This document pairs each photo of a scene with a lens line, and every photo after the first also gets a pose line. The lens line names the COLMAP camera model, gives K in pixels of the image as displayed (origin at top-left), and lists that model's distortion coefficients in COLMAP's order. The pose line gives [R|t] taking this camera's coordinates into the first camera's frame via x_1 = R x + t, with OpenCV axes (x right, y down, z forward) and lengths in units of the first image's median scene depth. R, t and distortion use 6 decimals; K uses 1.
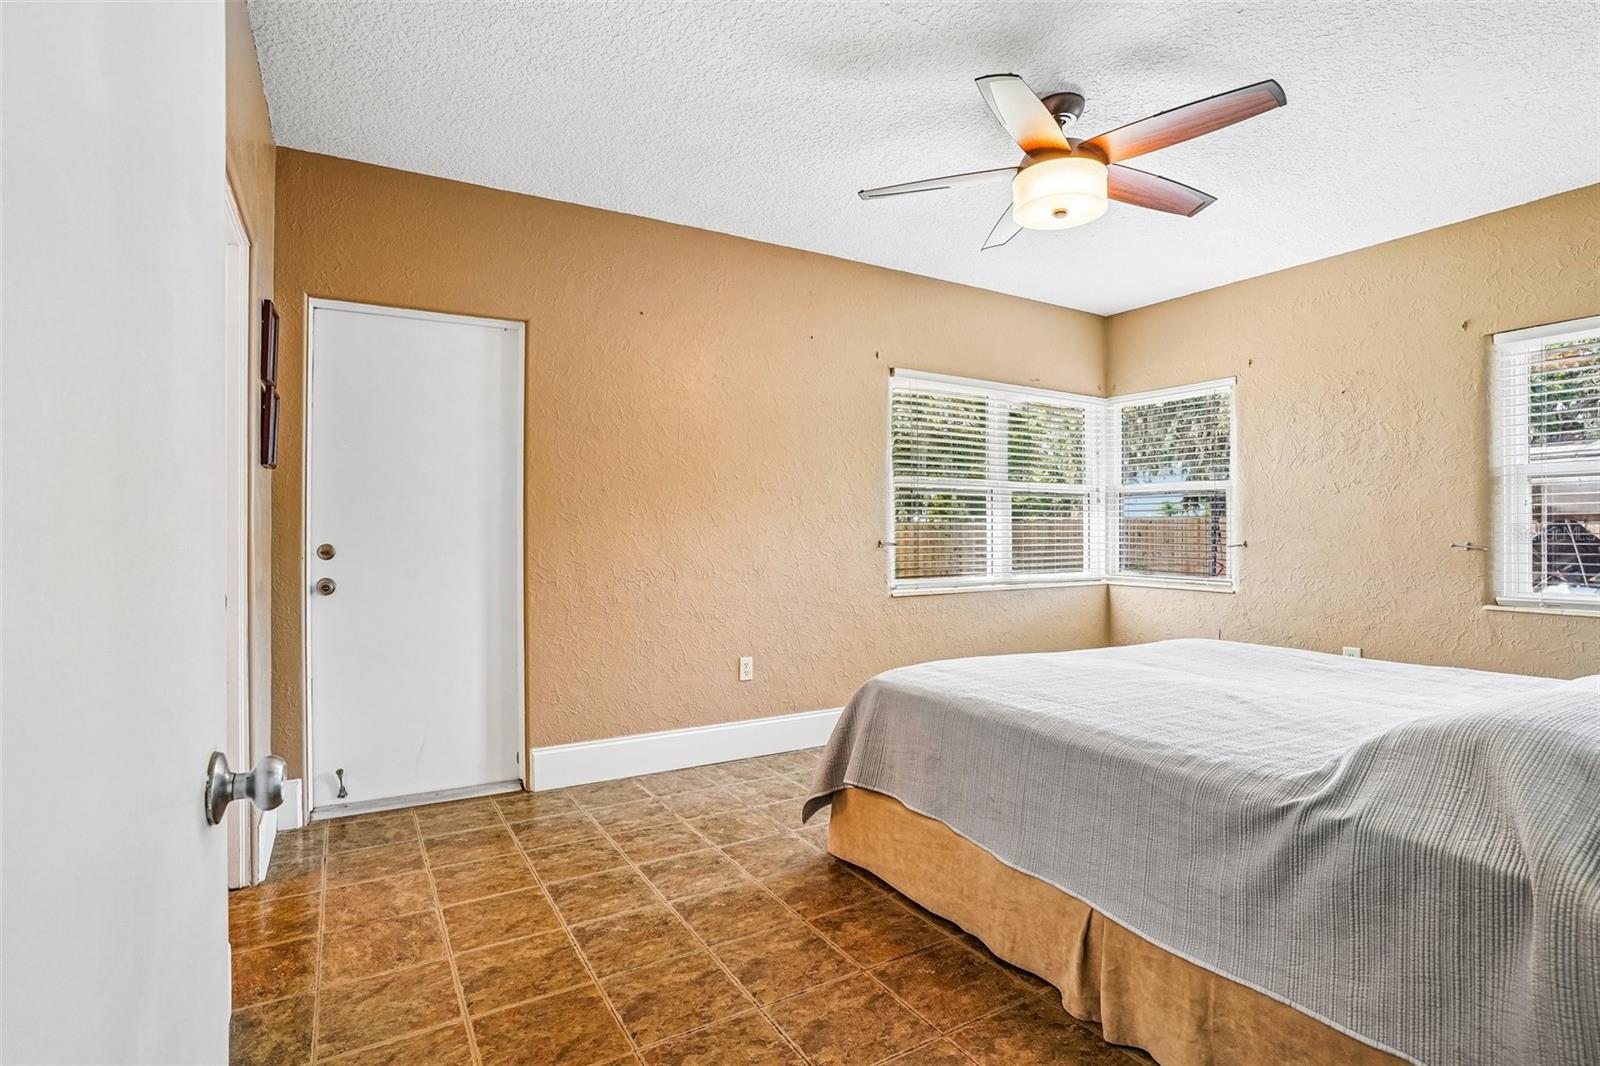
lens RADIAL K [[782.4, 0, 800.0], [0, 782.4, 533.0], [0, 0, 1]] dist [-0.002779, -0.000396]
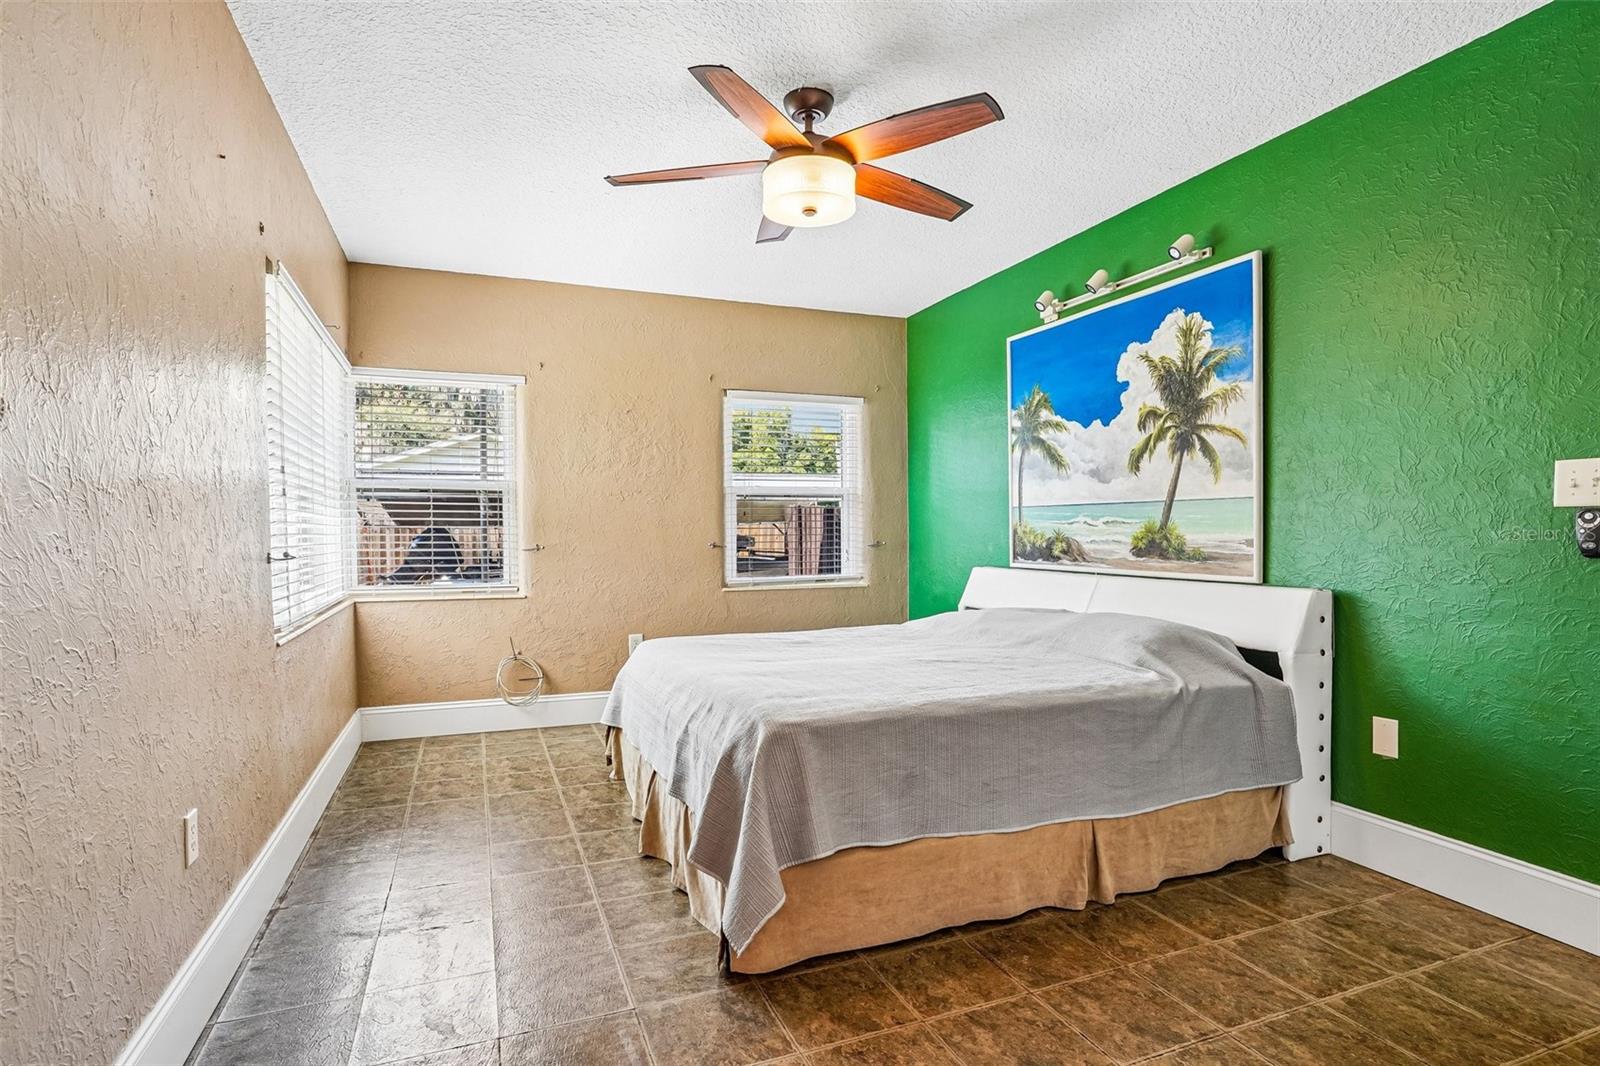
lens RADIAL K [[826.6, 0, 799.8], [0, 826.6, 558.9], [0, 0, 1]] dist [-0.022925, 0.000062]
pose [[0.157693, -0.032624, 0.986949, -0.724186], [0.007417, 0.999465, 0.031852, -0.004401], [-0.987460, 0.002298, 0.157850, 0.865796]]
